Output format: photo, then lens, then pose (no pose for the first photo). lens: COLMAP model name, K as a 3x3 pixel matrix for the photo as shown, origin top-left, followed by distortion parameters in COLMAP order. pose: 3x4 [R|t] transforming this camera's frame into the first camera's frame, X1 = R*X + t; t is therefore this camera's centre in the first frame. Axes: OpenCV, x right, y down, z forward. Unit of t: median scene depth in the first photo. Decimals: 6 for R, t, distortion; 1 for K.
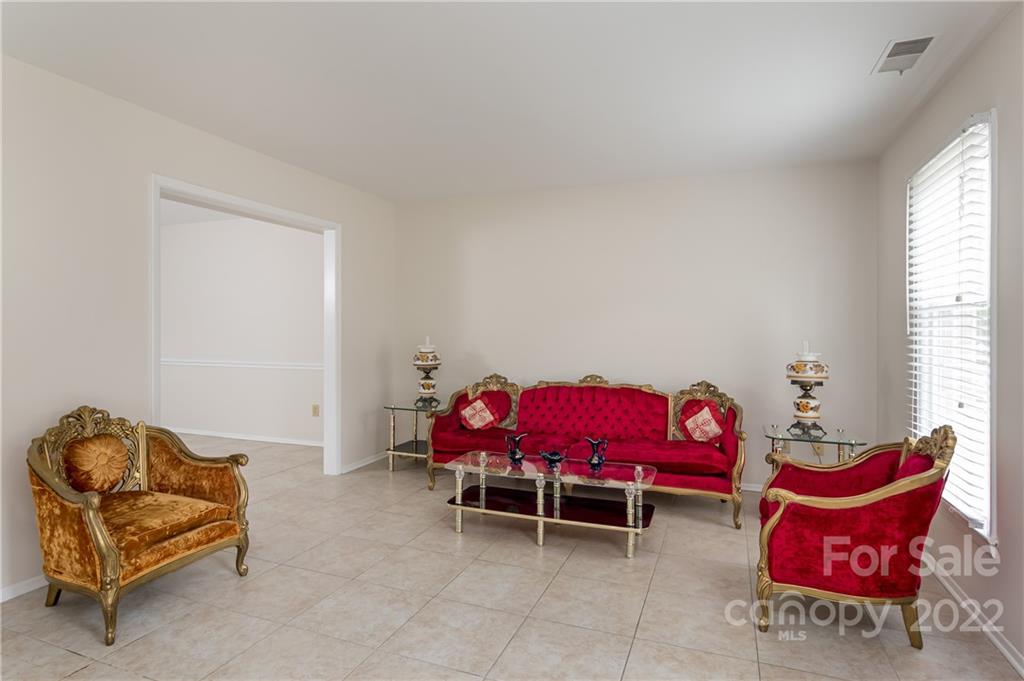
lens RADIAL K [[546.2, 0, 511.3], [0, 546.2, 334.5], [0, 0, 1]] dist [0.000556, -0.000527]
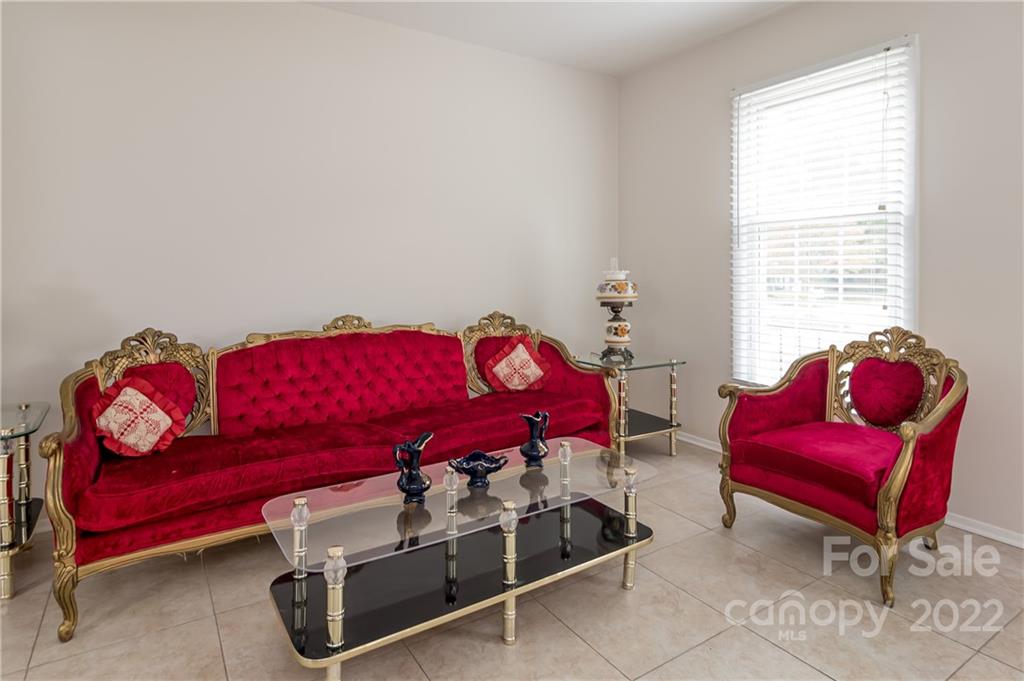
lens RADIAL K [[570.4, 0, 509.3], [0, 570.4, 279.7], [0, 0, 1]] dist [-0.002761, -0.000916]
pose [[0.595571, -0.019747, 0.803060, -0.297056], [0.010345, 0.999803, 0.016912, 0.028718], [-0.803236, -0.001765, 0.595658, 0.544128]]
